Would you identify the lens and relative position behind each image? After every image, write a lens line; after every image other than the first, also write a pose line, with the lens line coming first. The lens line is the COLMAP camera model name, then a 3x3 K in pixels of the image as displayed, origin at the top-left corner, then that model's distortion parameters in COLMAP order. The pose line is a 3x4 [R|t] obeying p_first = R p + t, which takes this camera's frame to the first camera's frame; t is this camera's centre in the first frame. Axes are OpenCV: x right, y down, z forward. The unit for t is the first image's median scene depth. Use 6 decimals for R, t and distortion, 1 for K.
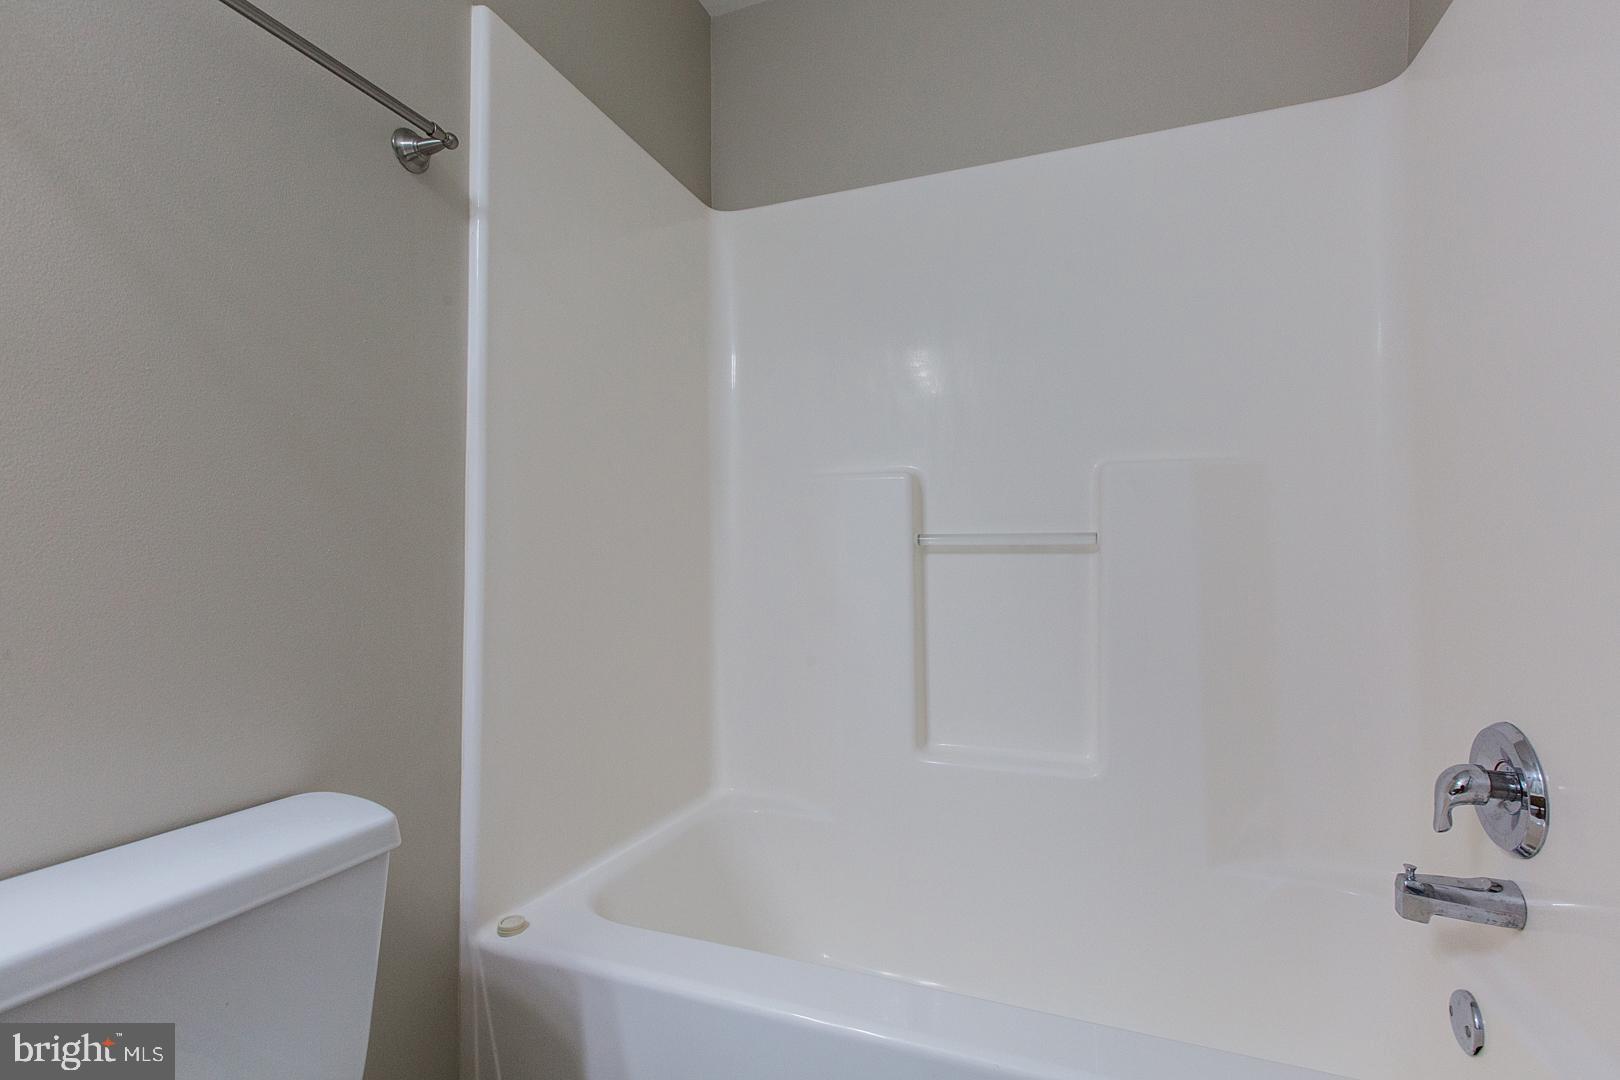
lens RADIAL K [[732.6, 0, 811.7], [0, 732.6, 536.7], [0, 0, 1]] dist [0.000162, 0.000271]
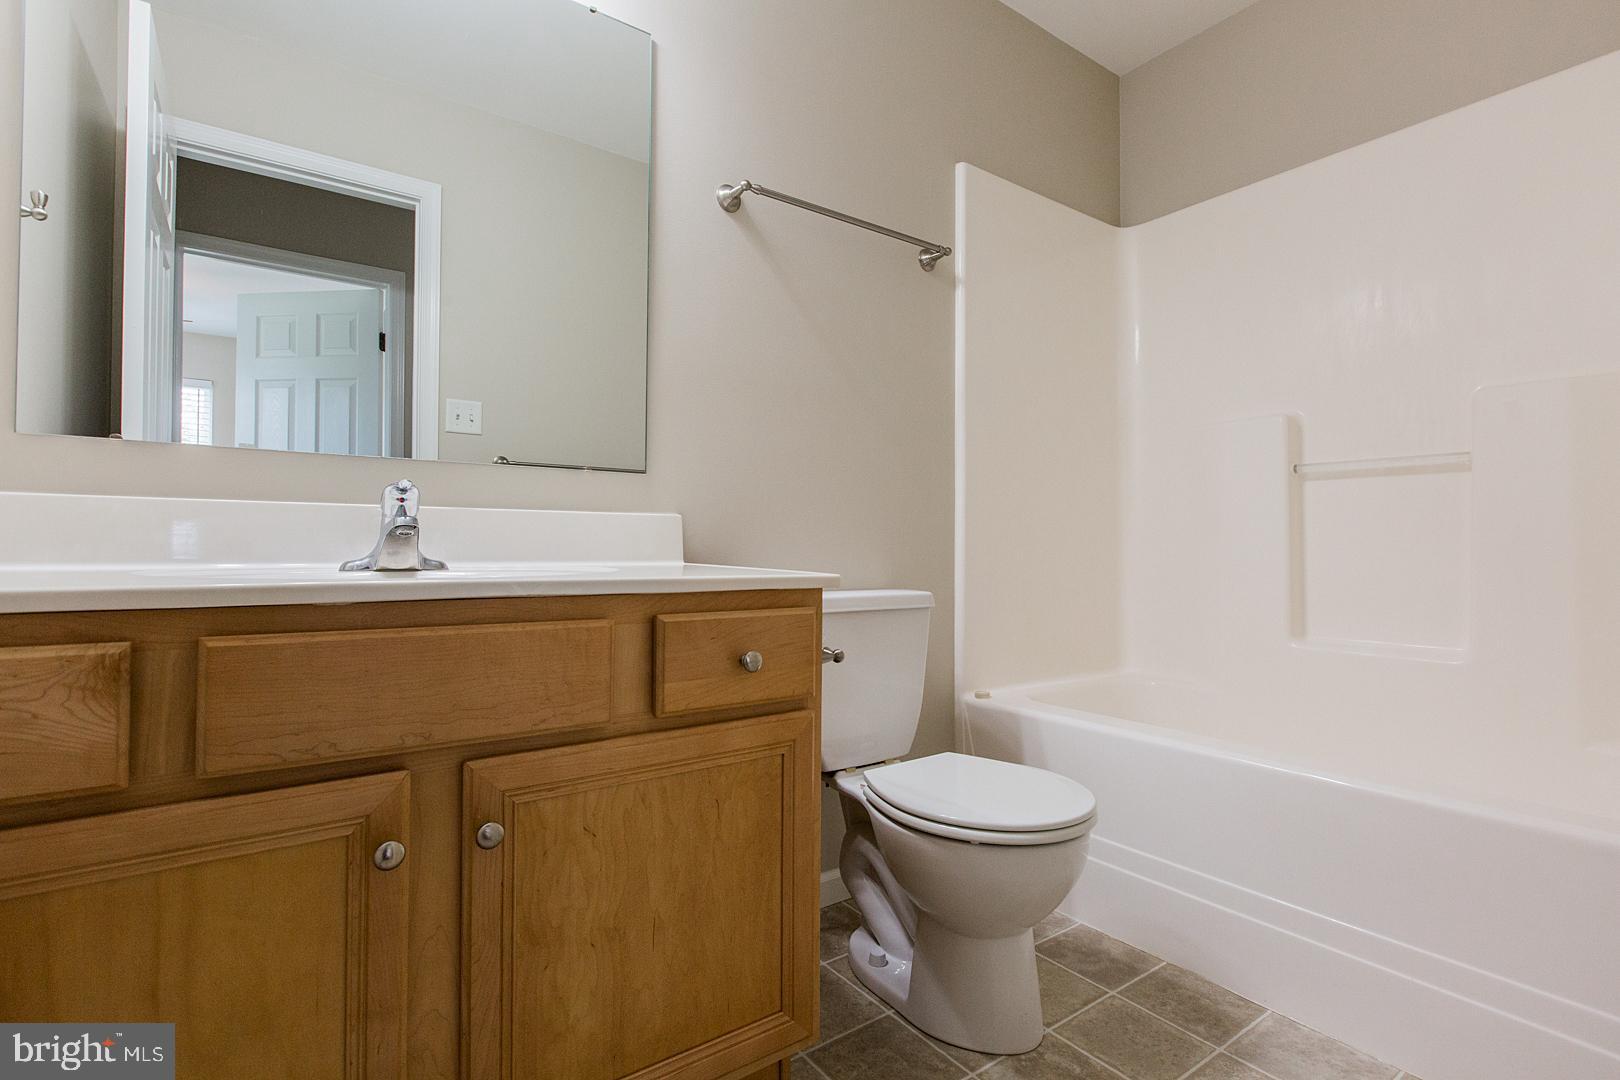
lens RADIAL K [[771.1, 0, 810.7], [0, 771.1, 535.4], [0, 0, 1]] dist [0.002276, -0.000197]
pose [[0.834427, -0.000547, -0.551118, 0.256860], [0.012916, 0.999744, 0.018565, 0.115193], [0.550967, -0.022609, 0.834221, -0.736235]]
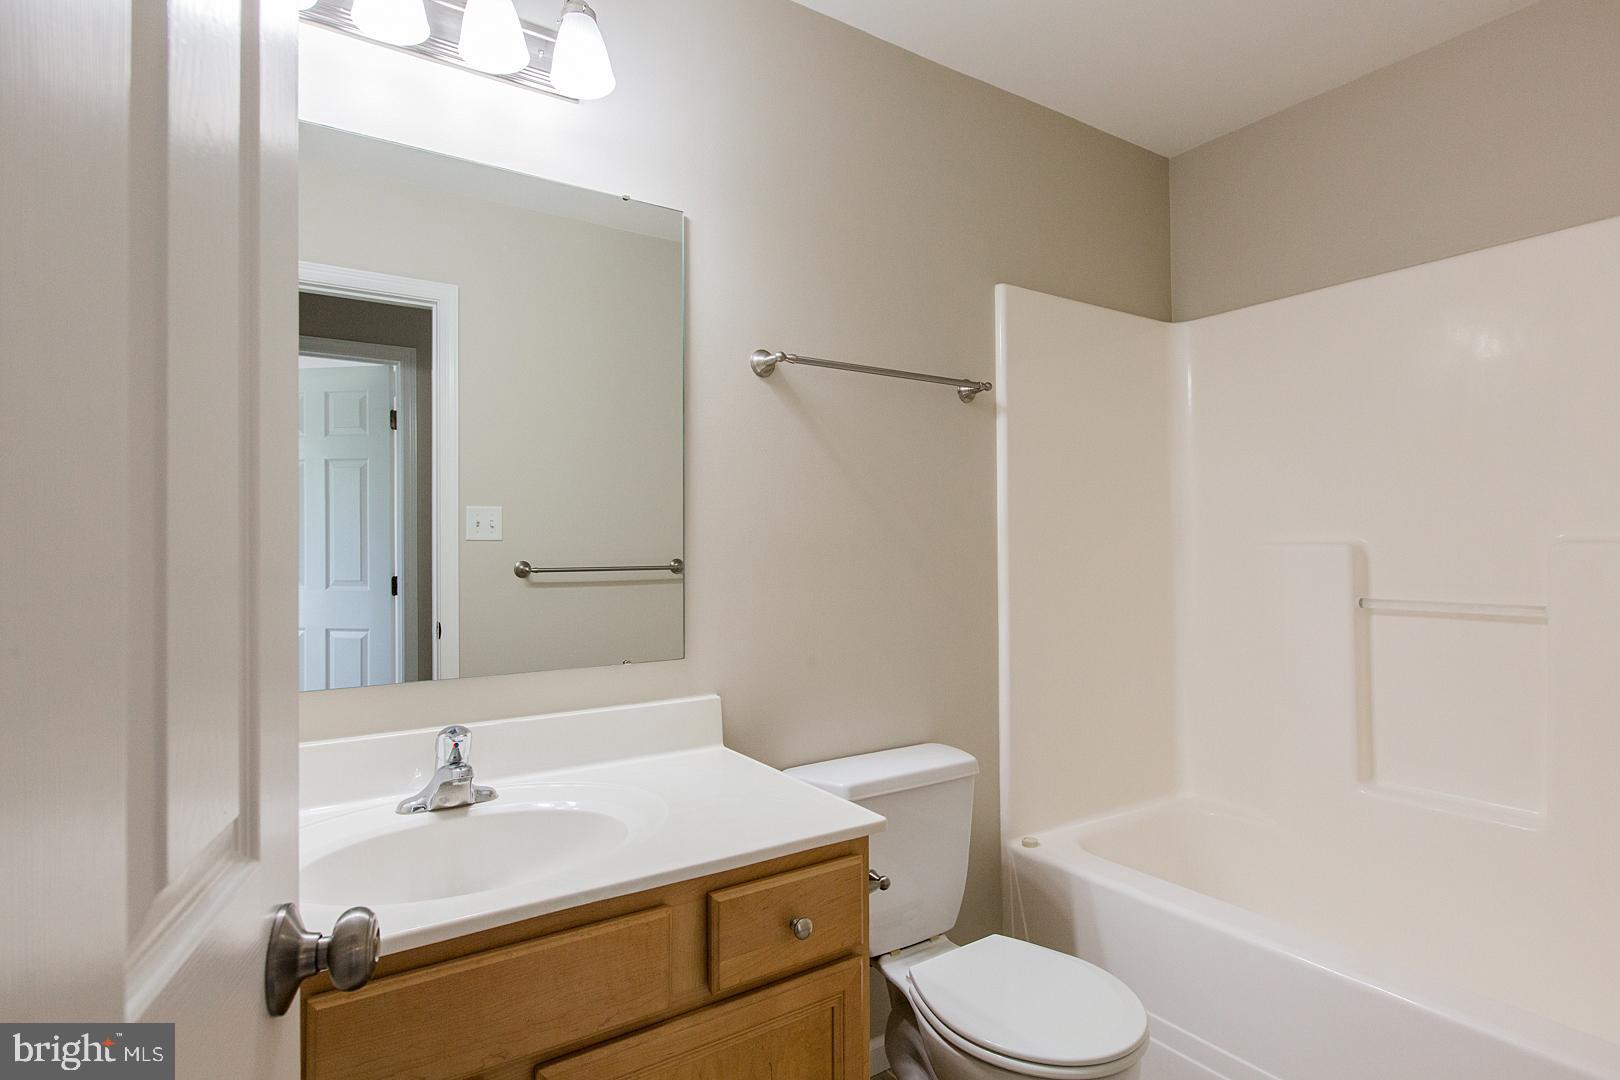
lens RADIAL K [[845.9, 0, 810.0], [0, 845.9, 540.0], [0, 0, 1]] dist [0.011865, -0.008527]
pose [[0.815963, -0.009490, -0.578027, 0.300404], [0.026442, 0.999431, 0.020919, -0.207132], [0.577500, -0.032353, 0.815750, -0.832341]]
